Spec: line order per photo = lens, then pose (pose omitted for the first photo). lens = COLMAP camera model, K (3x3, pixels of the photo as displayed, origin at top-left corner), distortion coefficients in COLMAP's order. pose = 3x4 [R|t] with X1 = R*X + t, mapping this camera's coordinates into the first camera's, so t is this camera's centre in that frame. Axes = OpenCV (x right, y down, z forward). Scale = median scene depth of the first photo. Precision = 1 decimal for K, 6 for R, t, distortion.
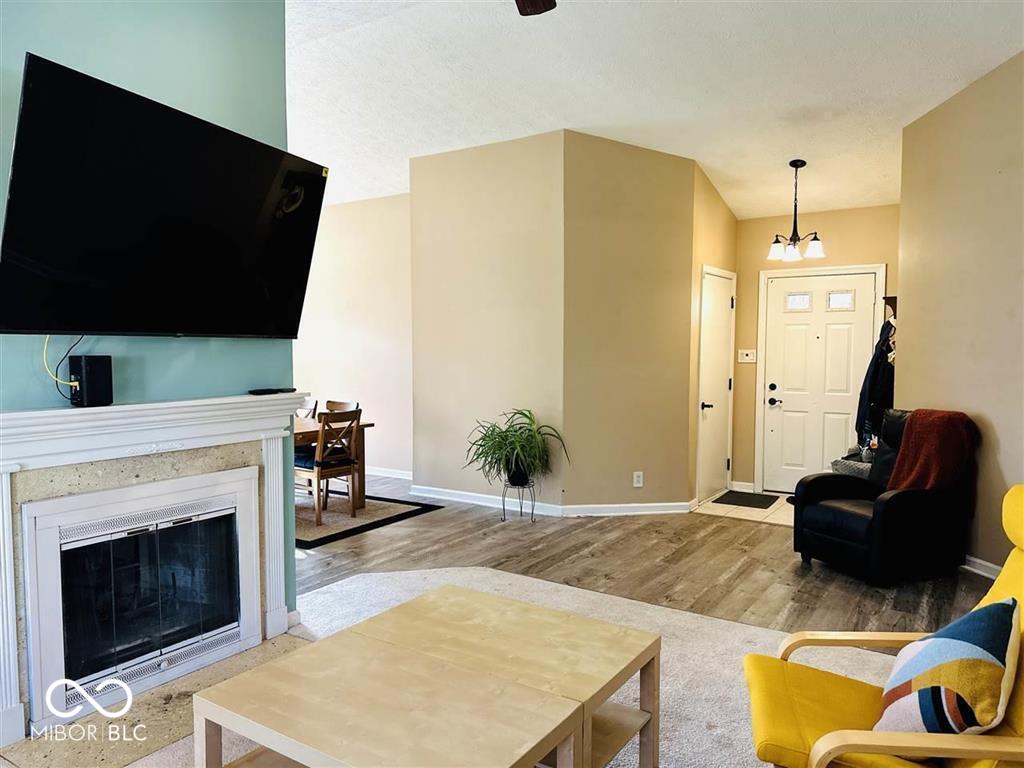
lens RADIAL K [[719.5, 0, 512.0], [0, 719.5, 384.0], [0, 0, 1]] dist [0.109128, -0.155989]
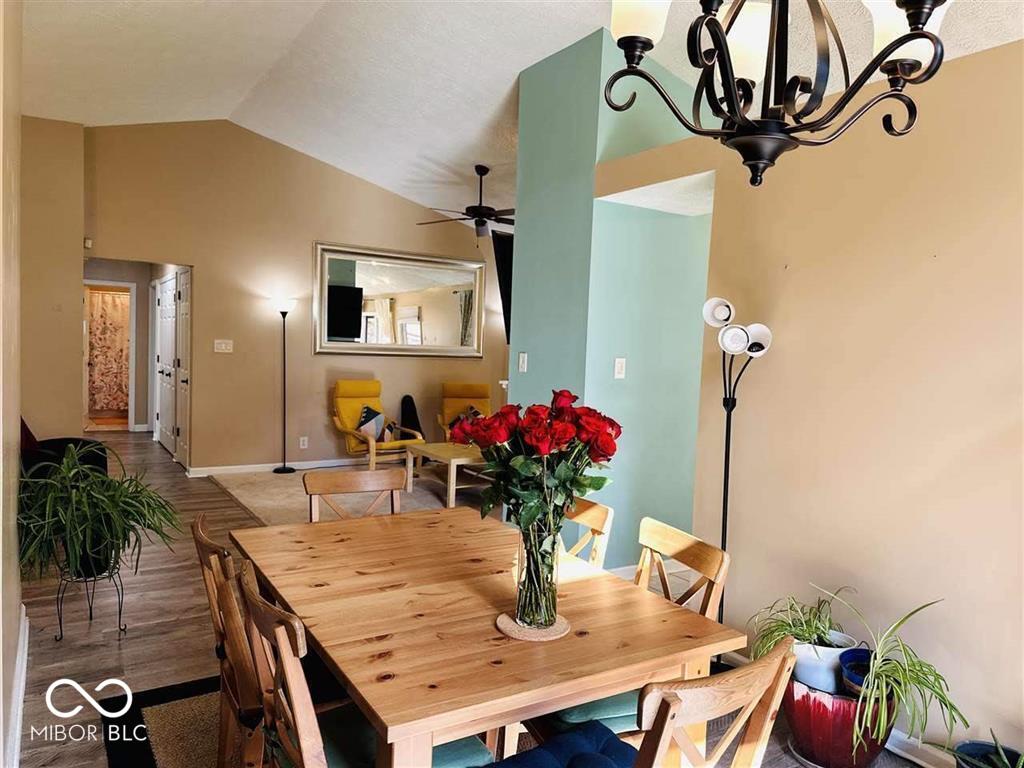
lens RADIAL K [[719.5, 0, 512.0], [0, 719.5, 384.0], [0, 0, 1]] dist [0.109128, -0.155989]
pose [[-0.917166, -0.063263, 0.393453, -0.564246], [-0.023484, 0.994183, 0.105109, -0.089799], [-0.397814, 0.087163, -0.913316, 1.487233]]
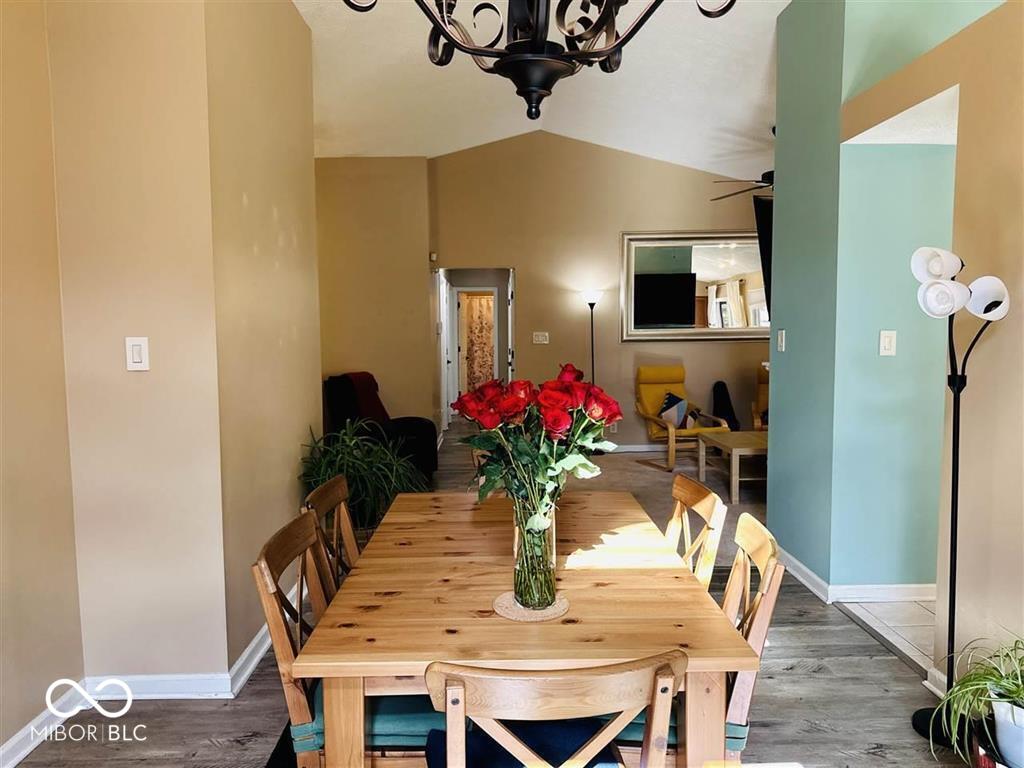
lens RADIAL K [[719.5, 0, 512.0], [0, 719.5, 384.0], [0, 0, 1]] dist [0.109128, -0.155989]
pose [[-0.587368, -0.063536, 0.806822, -0.698147], [0.047182, 0.992530, 0.112509, -0.080112], [-0.807944, 0.104151, -0.579982, 1.373886]]
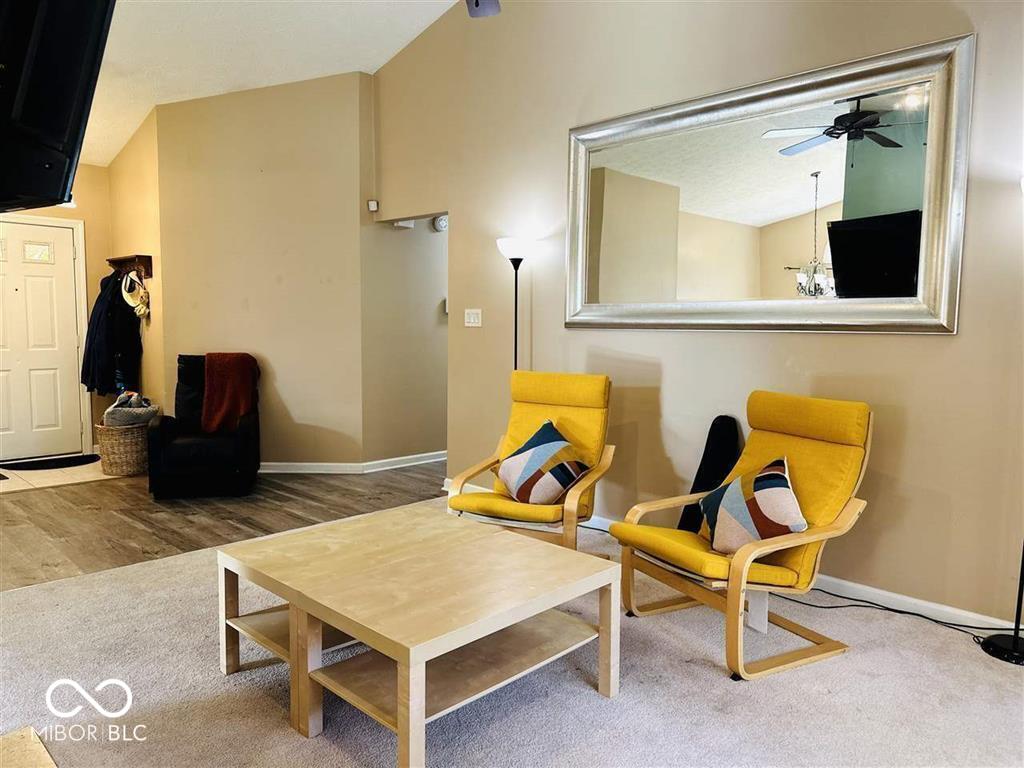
lens RADIAL K [[719.5, 0, 512.0], [0, 719.5, 384.0], [0, 0, 1]] dist [0.109128, -0.155989]
pose [[0.181210, -0.085100, 0.979756, -0.470361], [0.038465, 0.996100, 0.079406, 0.007602], [-0.982692, 0.023297, 0.183777, 0.250772]]
